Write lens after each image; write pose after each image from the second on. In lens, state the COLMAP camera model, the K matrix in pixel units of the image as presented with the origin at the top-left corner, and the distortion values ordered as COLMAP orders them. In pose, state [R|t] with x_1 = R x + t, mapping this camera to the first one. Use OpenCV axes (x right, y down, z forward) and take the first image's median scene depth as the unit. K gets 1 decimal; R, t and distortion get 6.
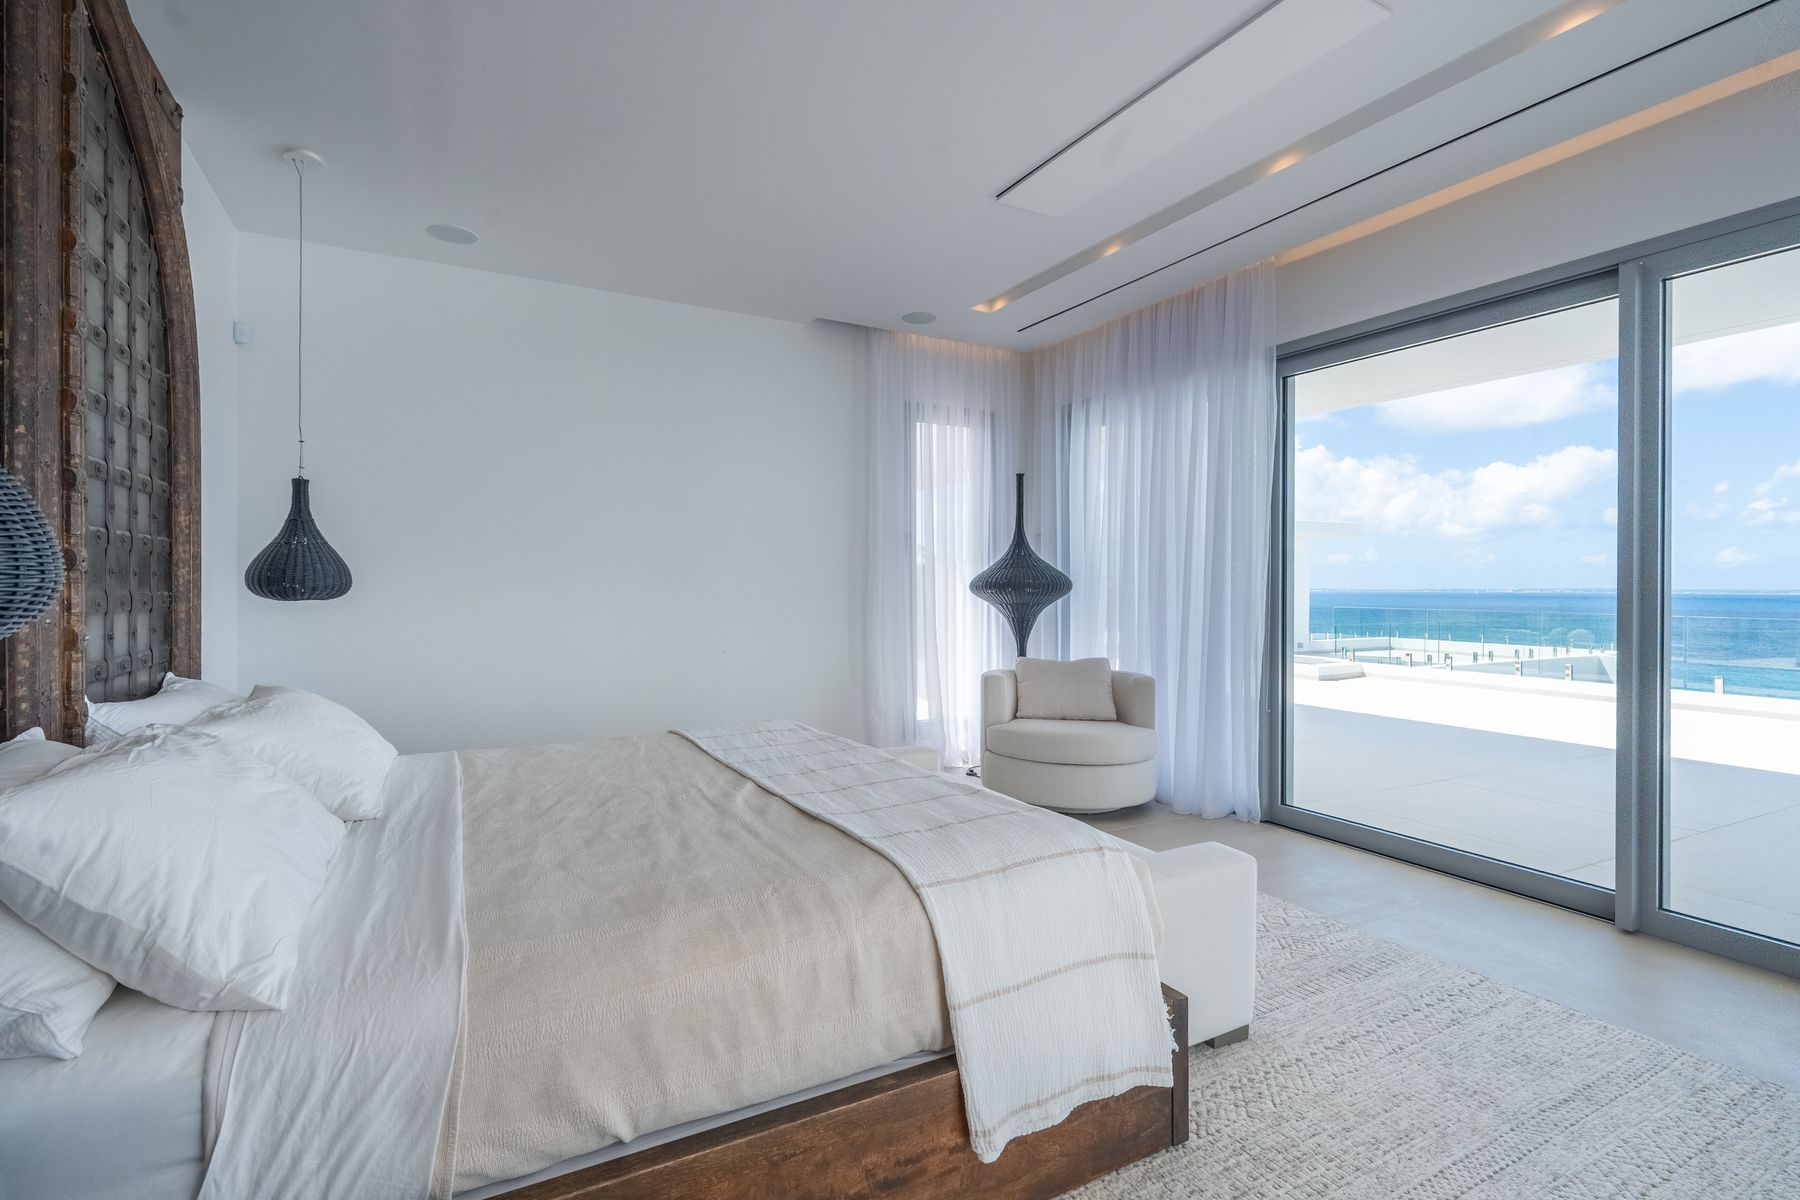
lens RADIAL K [[819.5, 0, 904.9], [0, 819.5, 596.2], [0, 0, 1]] dist [-0.001121, 0.000259]
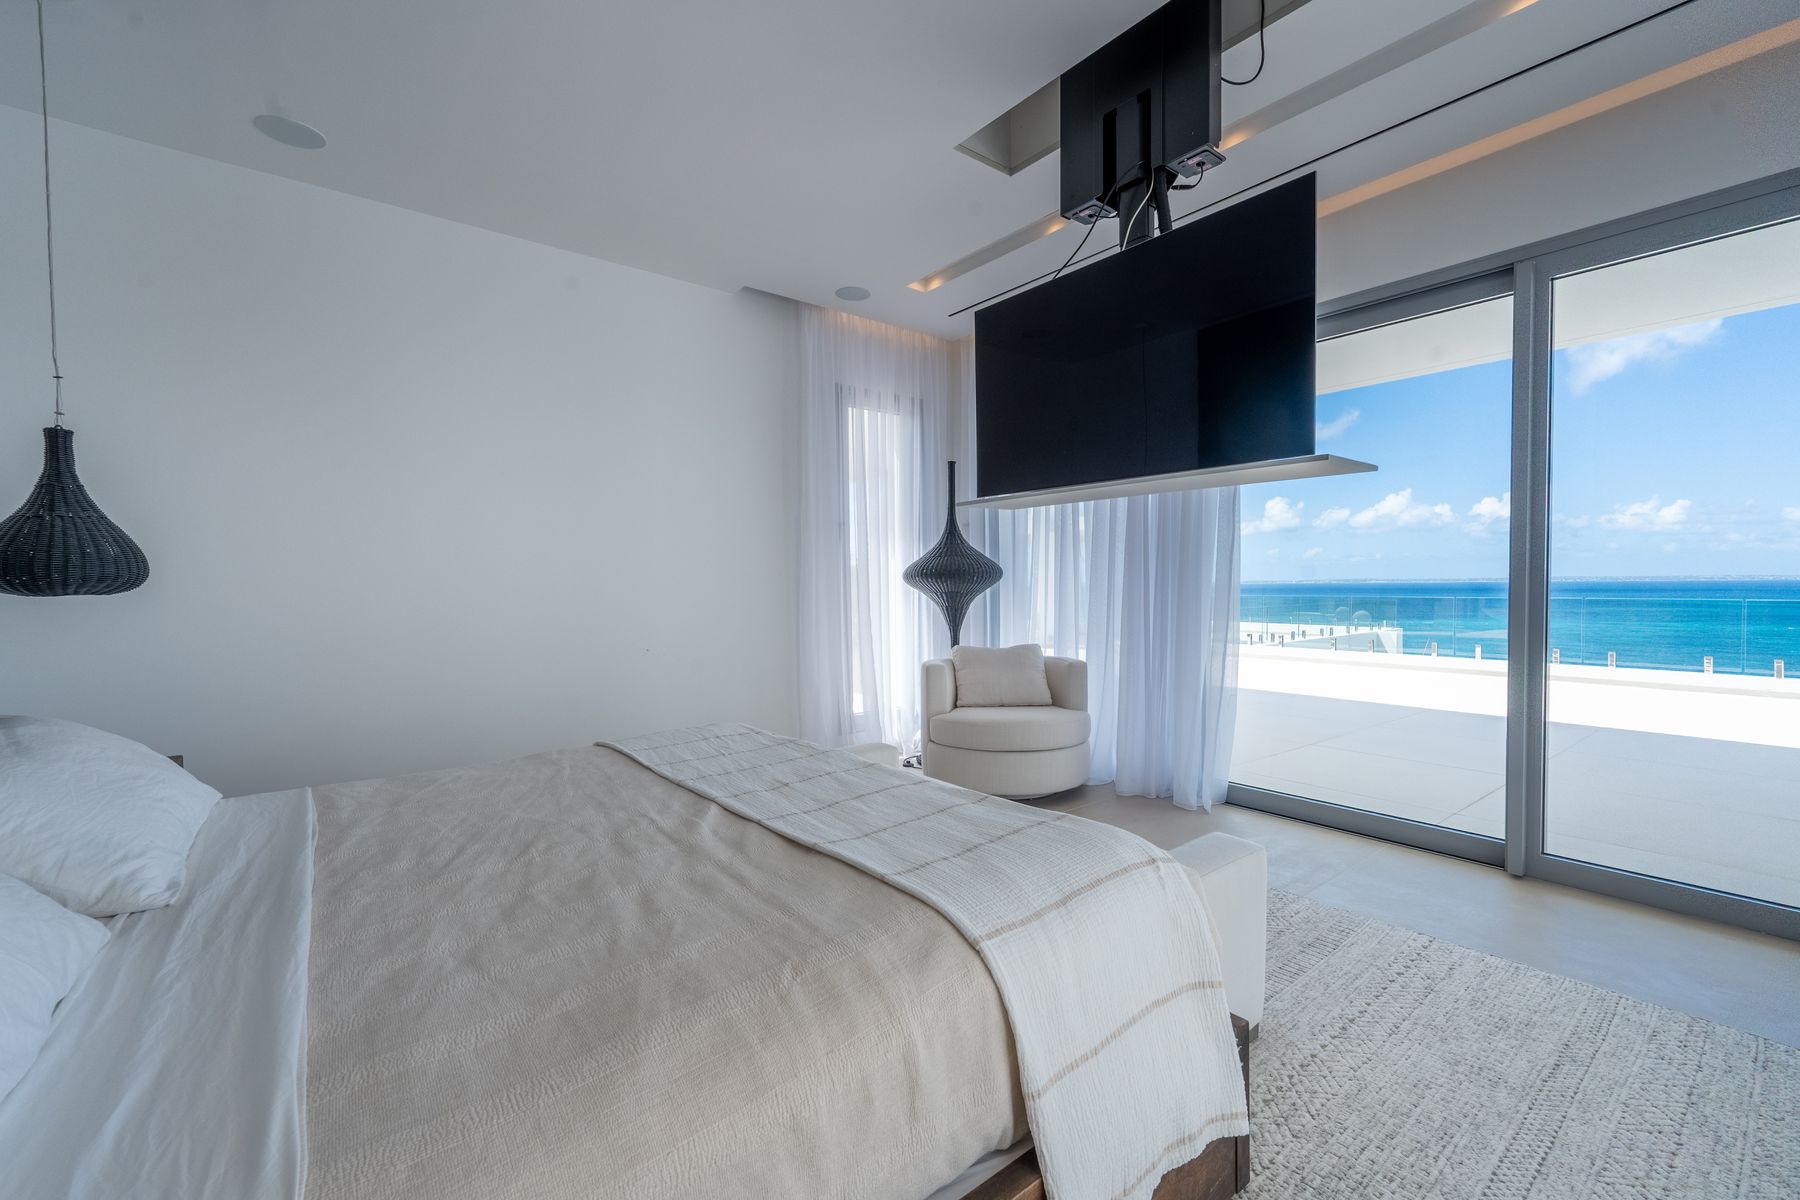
lens RADIAL K [[753.0, 0, 929.0], [0, 753.0, 602.5], [0, 0, 1]] dist [0.002860, -0.000885]
pose [[0.985122, -0.021758, 0.170471, -0.095761], [0.019772, 0.999716, 0.013341, 0.018087], [-0.170713, -0.009773, 0.985272, 0.212375]]
